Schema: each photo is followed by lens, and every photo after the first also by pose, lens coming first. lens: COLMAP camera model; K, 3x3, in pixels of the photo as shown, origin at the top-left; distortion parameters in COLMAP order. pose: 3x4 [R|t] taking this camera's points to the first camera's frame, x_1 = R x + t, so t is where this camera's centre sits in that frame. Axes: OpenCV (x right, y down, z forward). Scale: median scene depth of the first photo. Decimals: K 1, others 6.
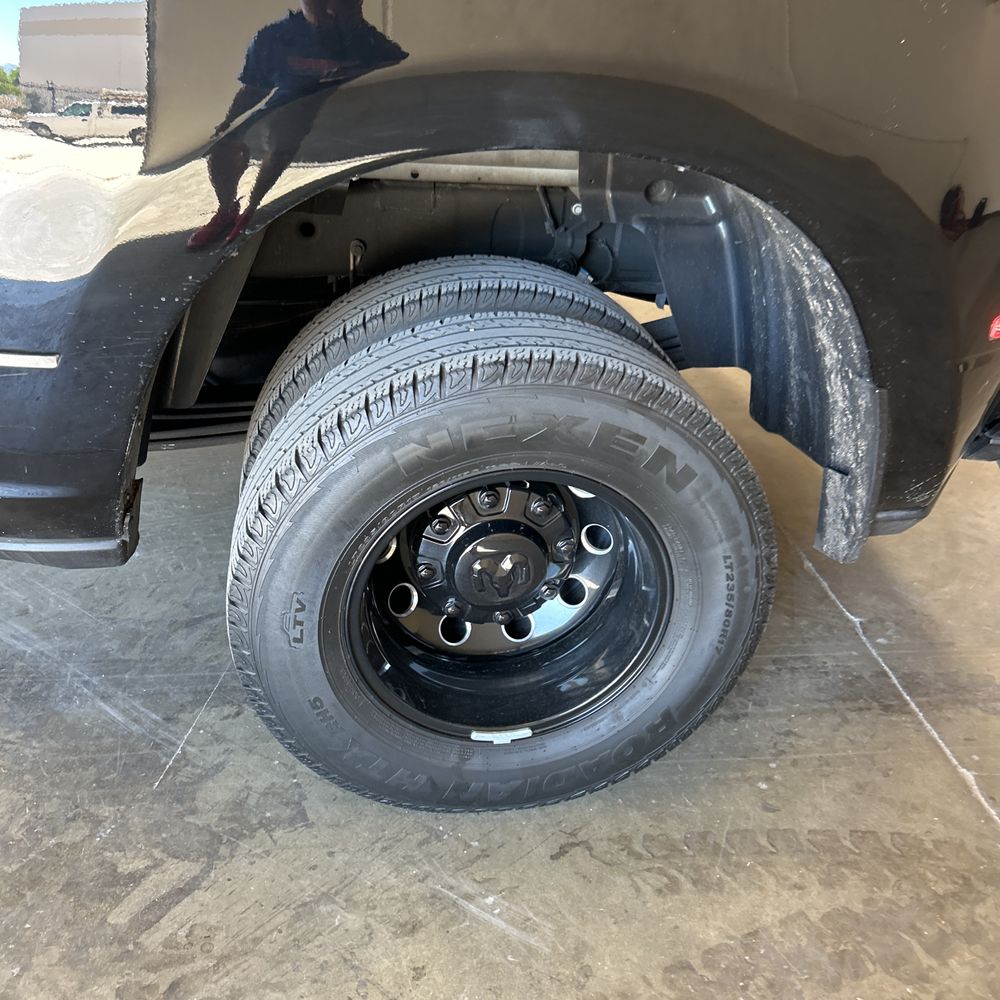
lens RADIAL K [[1015.2, 0, 497.0], [0, 1015.2, 466.4], [0, 0, 1]] dist [0.013298, 0.000000]
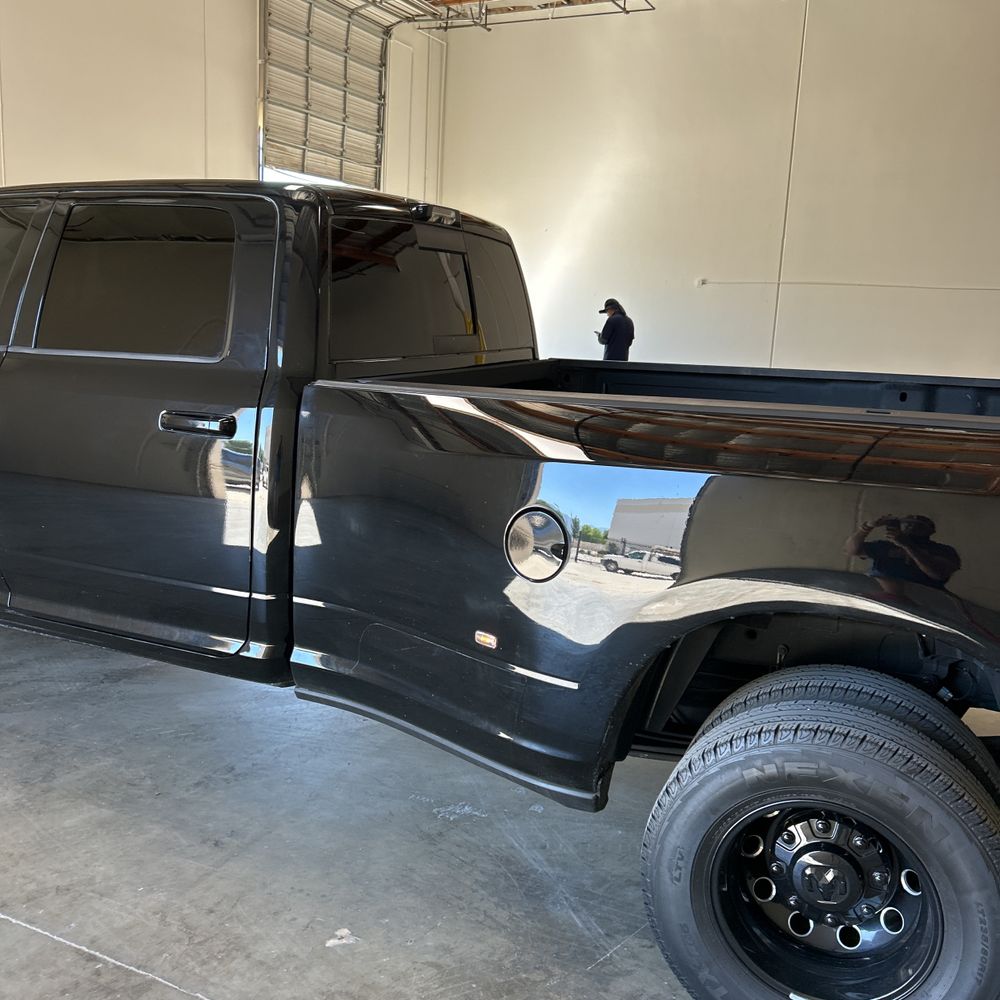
lens RADIAL K [[1015.2, 0, 496.4], [0, 1015.2, 495.1], [0, 0, 1]] dist [0.013298, 0.000000]
pose [[0.838502, 0.057250, -0.541883, 0.376643], [-0.233073, 0.936583, -0.261703, 0.079975], [0.492536, 0.345737, 0.798670, -0.611011]]
